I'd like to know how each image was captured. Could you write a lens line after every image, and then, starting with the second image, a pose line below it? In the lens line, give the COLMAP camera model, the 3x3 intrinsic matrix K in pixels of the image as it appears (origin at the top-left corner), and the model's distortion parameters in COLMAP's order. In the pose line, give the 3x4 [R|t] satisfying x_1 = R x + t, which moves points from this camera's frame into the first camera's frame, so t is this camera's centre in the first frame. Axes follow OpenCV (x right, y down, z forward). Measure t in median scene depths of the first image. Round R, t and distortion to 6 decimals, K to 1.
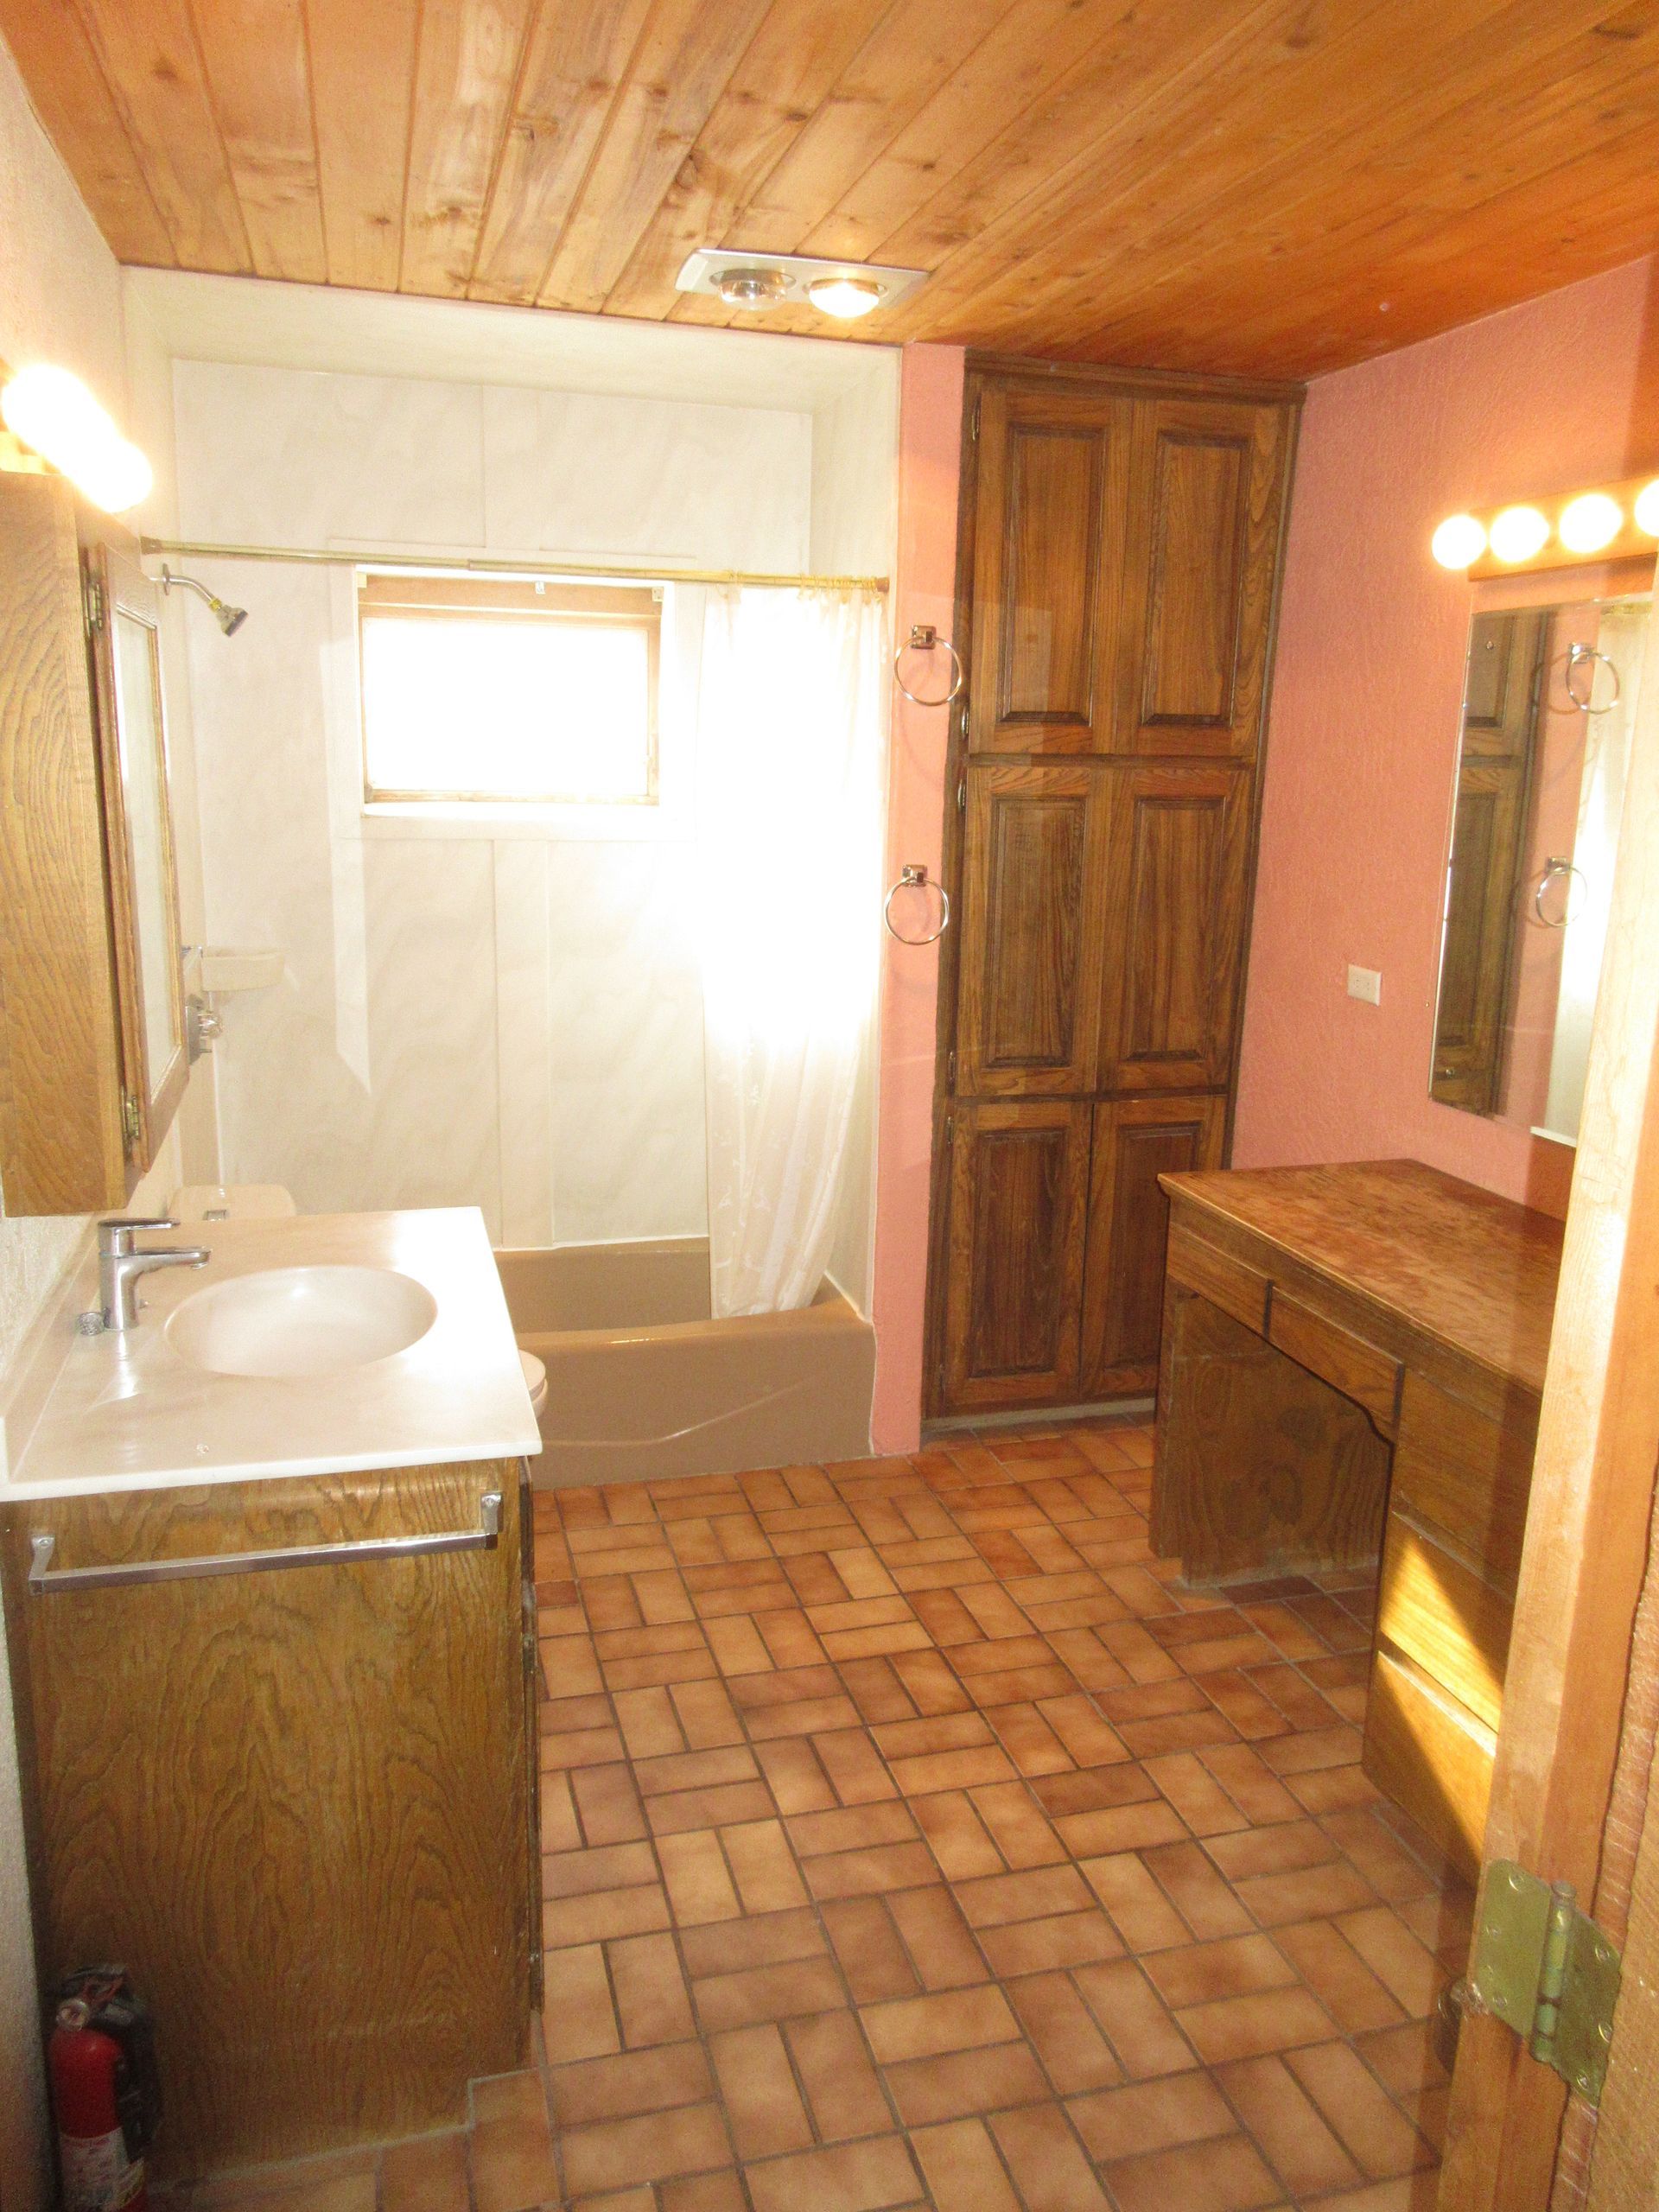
lens RADIAL K [[1653.1, 0, 828.2], [0, 1653.1, 1099.7], [0, 0, 1]] dist [0.011587, -0.003072]
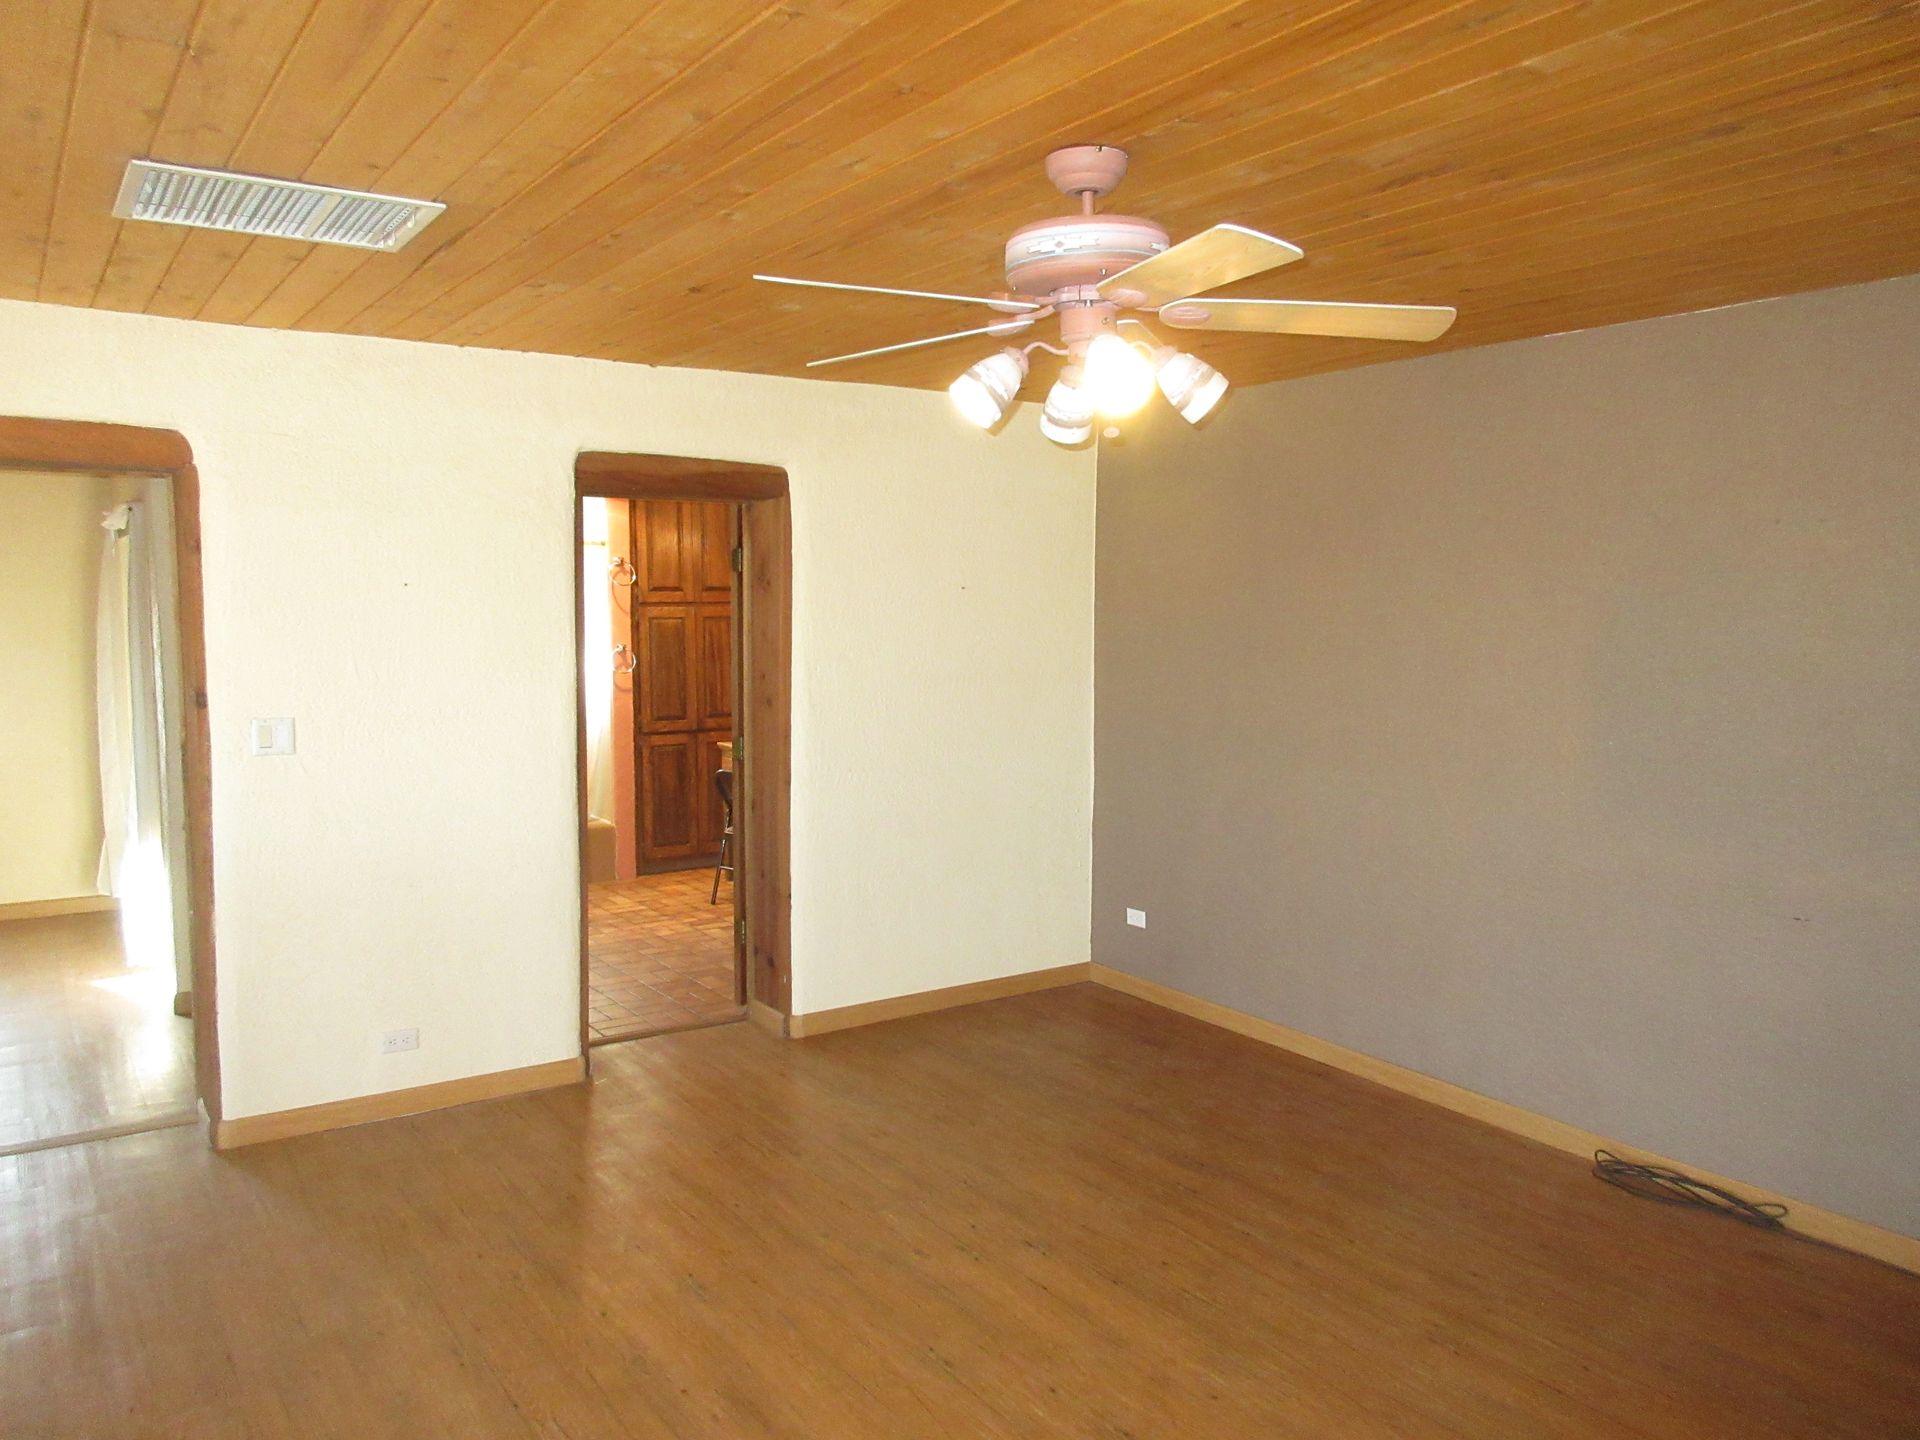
lens RADIAL K [[1434.9, 0, 951.9], [0, 1434.9, 717.7], [0, 0, 1]] dist [0.011587, -0.003072]
pose [[0.947831, -0.055078, 0.313979, -0.166186], [0.093128, 0.989834, -0.107496, 0.259019], [-0.304866, 0.131128, 0.943325, -1.259934]]
